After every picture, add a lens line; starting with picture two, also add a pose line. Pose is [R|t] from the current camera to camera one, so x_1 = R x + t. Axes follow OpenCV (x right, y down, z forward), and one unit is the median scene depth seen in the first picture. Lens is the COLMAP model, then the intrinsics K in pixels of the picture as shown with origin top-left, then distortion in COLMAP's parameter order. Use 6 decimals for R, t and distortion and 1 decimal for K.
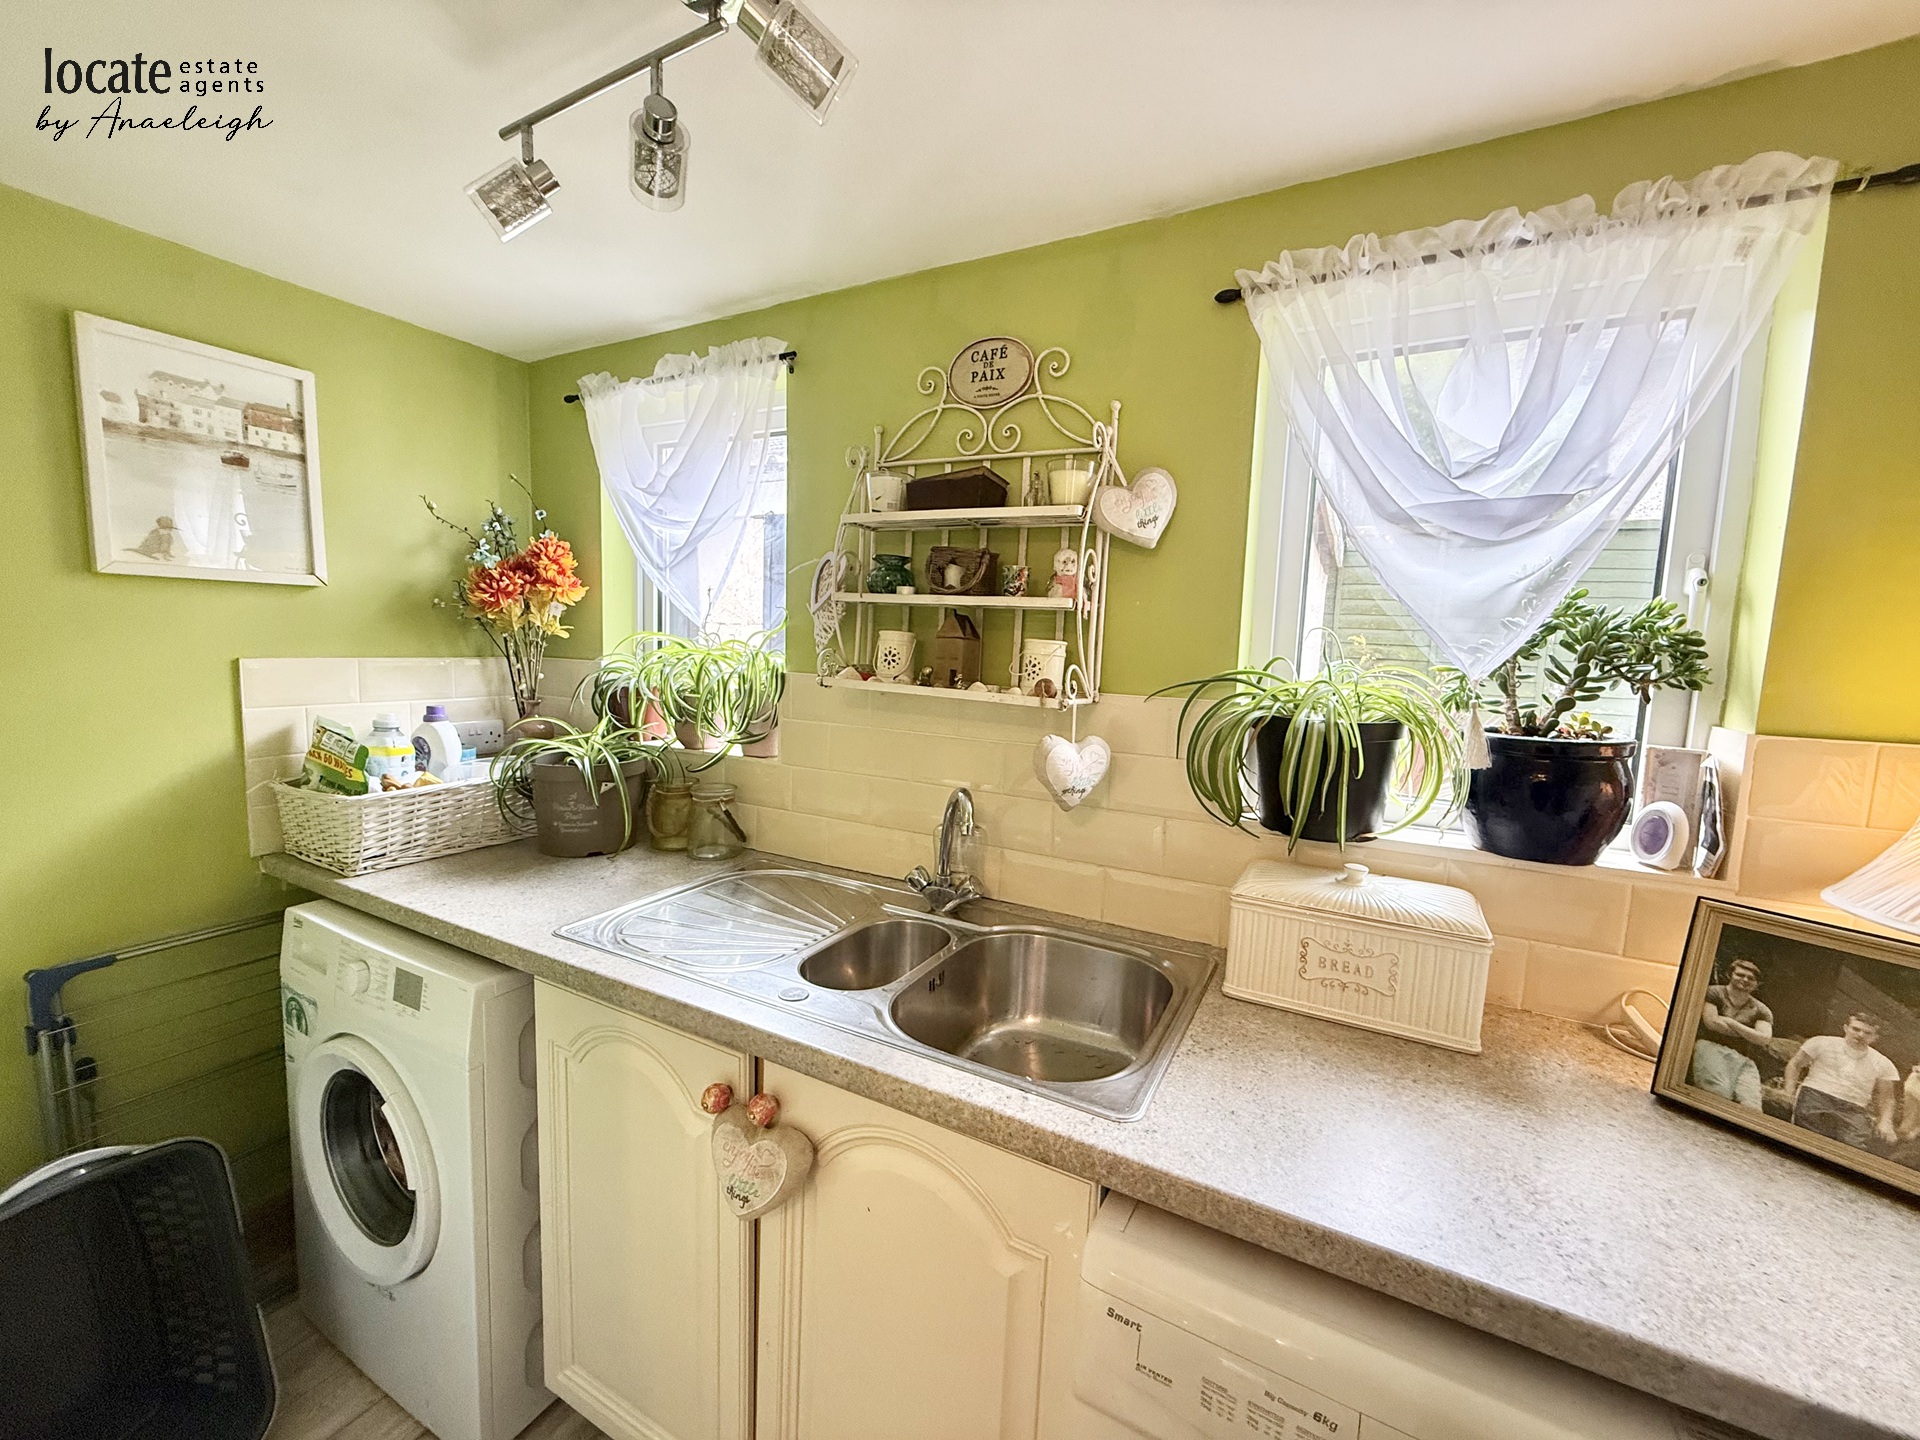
lens RADIAL K [[762.8, 0, 949.9], [0, 762.8, 712.4], [0, 0, 1]] dist [0.003405, -0.000607]
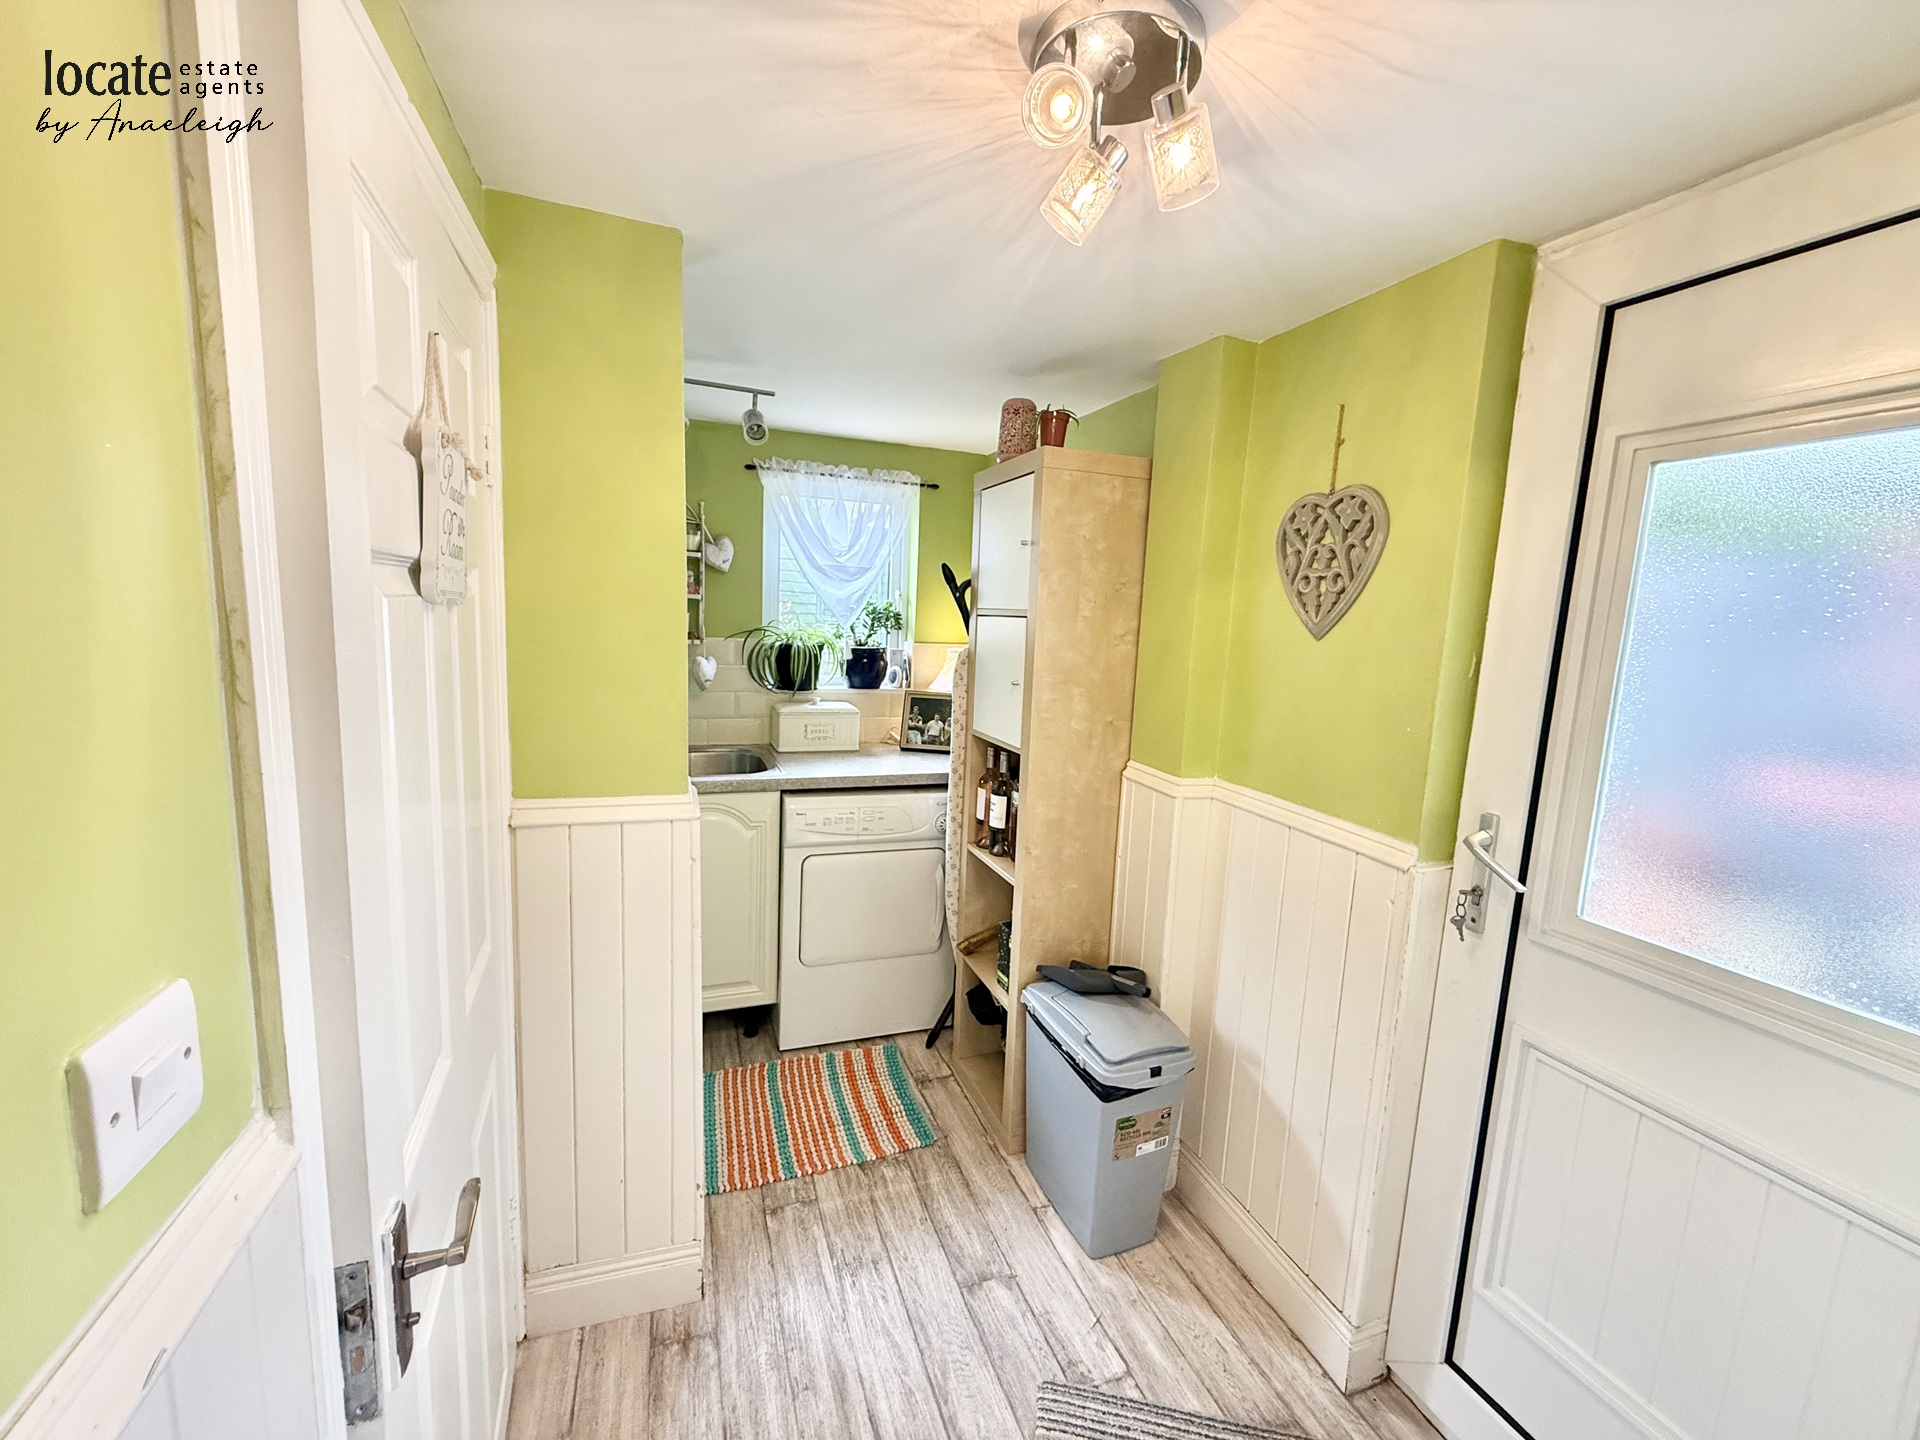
lens RADIAL K [[762.8, 0, 978.5], [0, 762.8, 713.8], [0, 0, 1]] dist [0.003405, -0.000607]
pose [[0.620665, -0.109746, 0.776358, -1.246170], [0.049717, 0.993672, 0.100719, 0.012523], [-0.782498, -0.023915, 0.622193, -1.163470]]
